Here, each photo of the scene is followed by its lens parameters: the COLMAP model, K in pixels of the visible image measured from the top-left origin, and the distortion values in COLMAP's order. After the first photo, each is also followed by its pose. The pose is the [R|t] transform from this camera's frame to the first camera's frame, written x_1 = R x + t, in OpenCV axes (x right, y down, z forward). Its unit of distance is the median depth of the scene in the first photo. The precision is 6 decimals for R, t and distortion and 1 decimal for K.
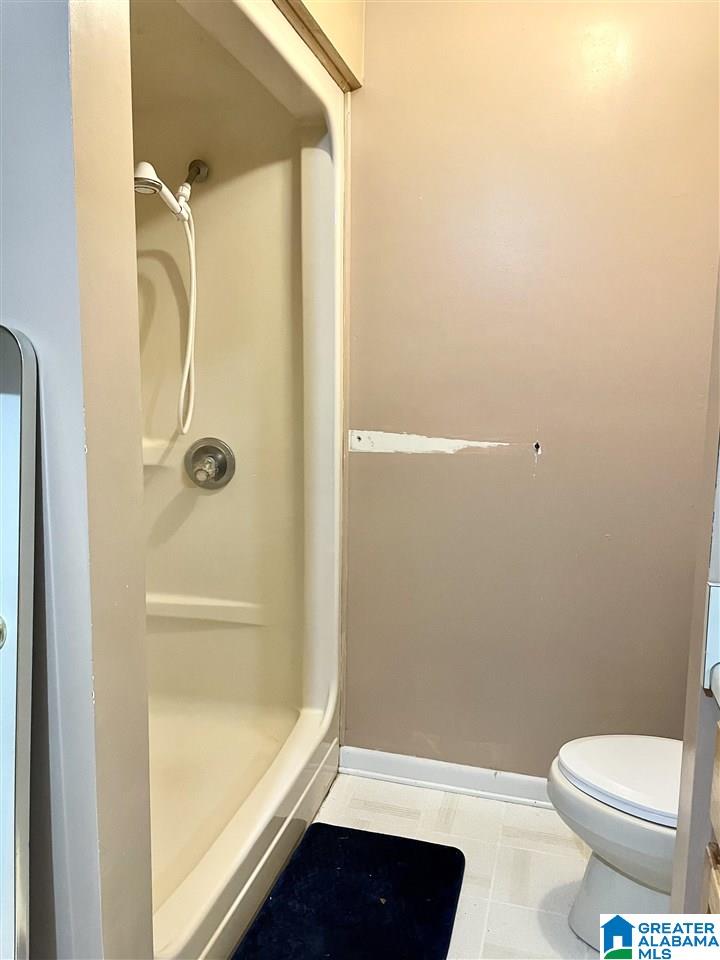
lens RADIAL K [[719.1, 0, 360.0], [0, 719.1, 480.0], [0, 0, 1]] dist [0.001883, 0.000349]
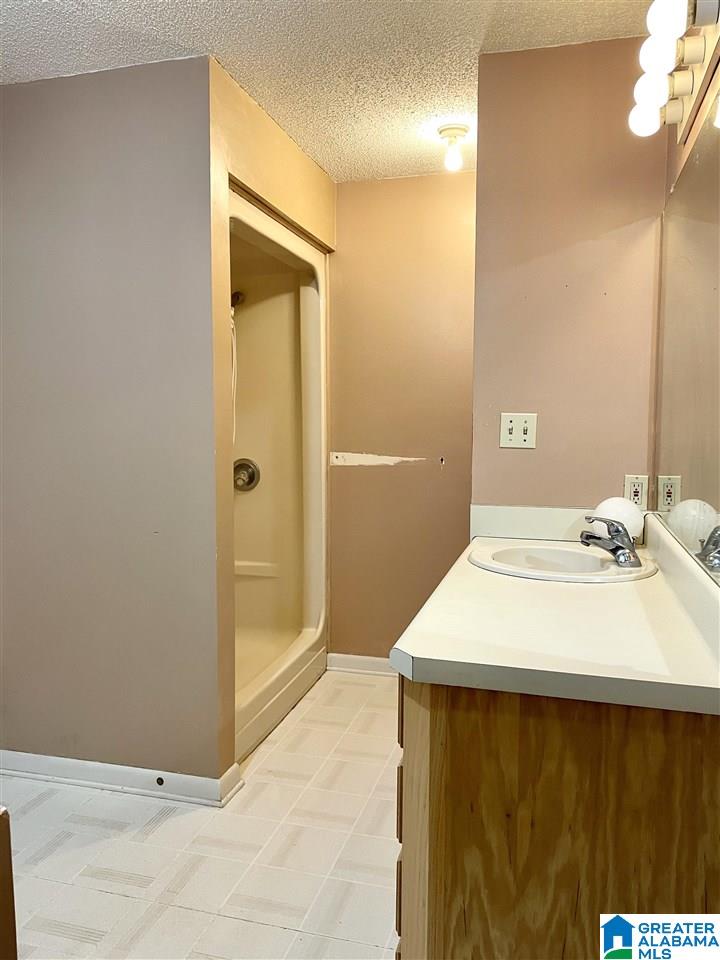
lens RADIAL K [[719.1, 0, 360.0], [0, 719.1, 480.0], [0, 0, 1]] dist [0.001883, 0.000349]
pose [[0.999930, -0.011724, 0.001249, 0.048958], [0.011776, 0.998359, -0.056045, 0.085898], [-0.000590, 0.056055, 0.998427, -0.624598]]
